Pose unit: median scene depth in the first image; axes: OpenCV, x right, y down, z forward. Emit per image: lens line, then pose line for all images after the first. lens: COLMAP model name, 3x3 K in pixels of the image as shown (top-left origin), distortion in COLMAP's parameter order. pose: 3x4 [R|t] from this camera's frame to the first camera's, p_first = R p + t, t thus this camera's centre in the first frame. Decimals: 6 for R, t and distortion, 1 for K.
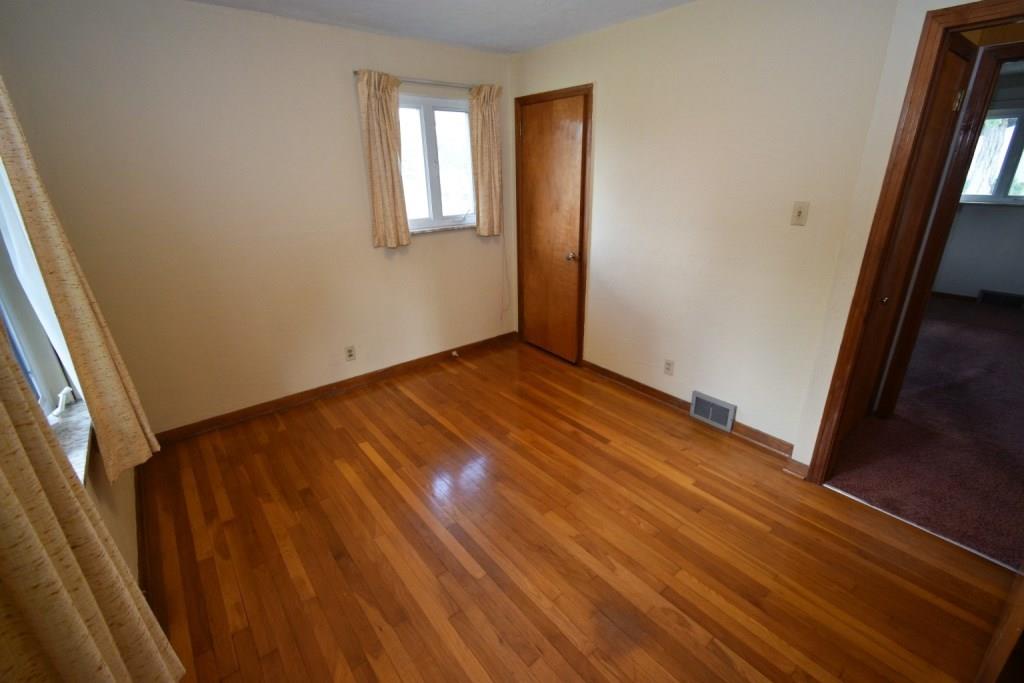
lens RADIAL K [[448.4, 0, 519.1], [0, 448.4, 337.7], [0, 0, 1]] dist [0.000042, -0.000085]
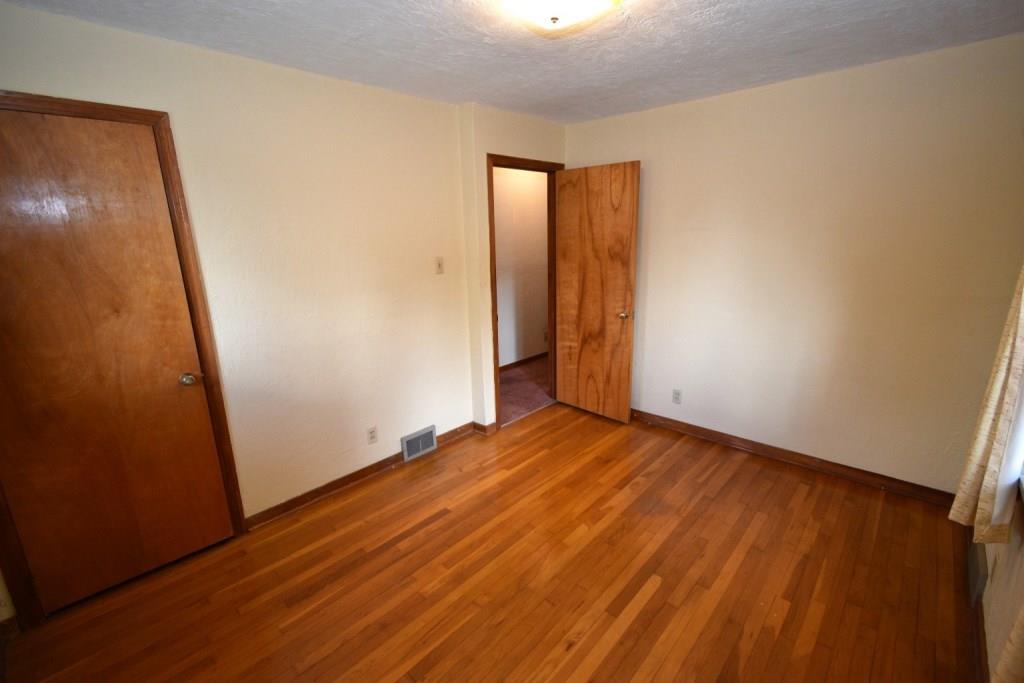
lens RADIAL K [[448.4, 0, 519.1], [0, 448.4, 337.7], [0, 0, 1]] dist [0.000042, -0.000085]
pose [[-0.137094, -0.220474, 0.965710, -0.720618], [0.372345, 0.891948, 0.256493, -0.305779], [-0.917913, 0.394741, -0.040188, 0.822471]]
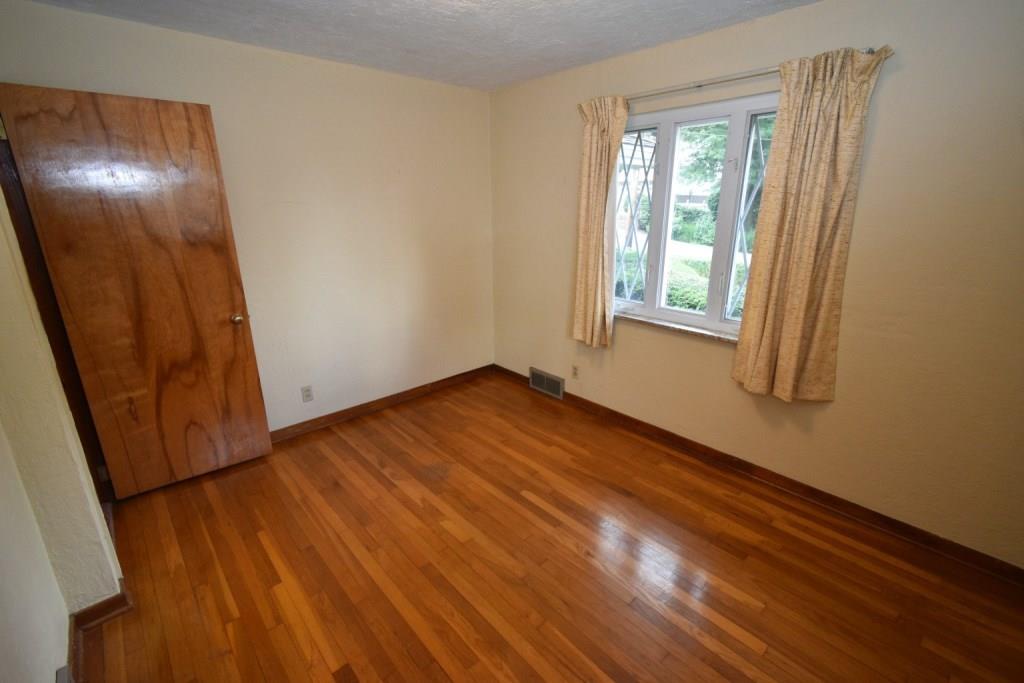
lens RADIAL K [[464.4, 0, 512.0], [0, 464.4, 341.5], [0, 0, 1]] dist [0.000370, -0.000034]
pose [[-0.999266, 0.027048, -0.027123, -0.018752], [0.004582, 0.787410, 0.616412, -0.500350], [0.038030, 0.615836, -0.786956, 1.326438]]
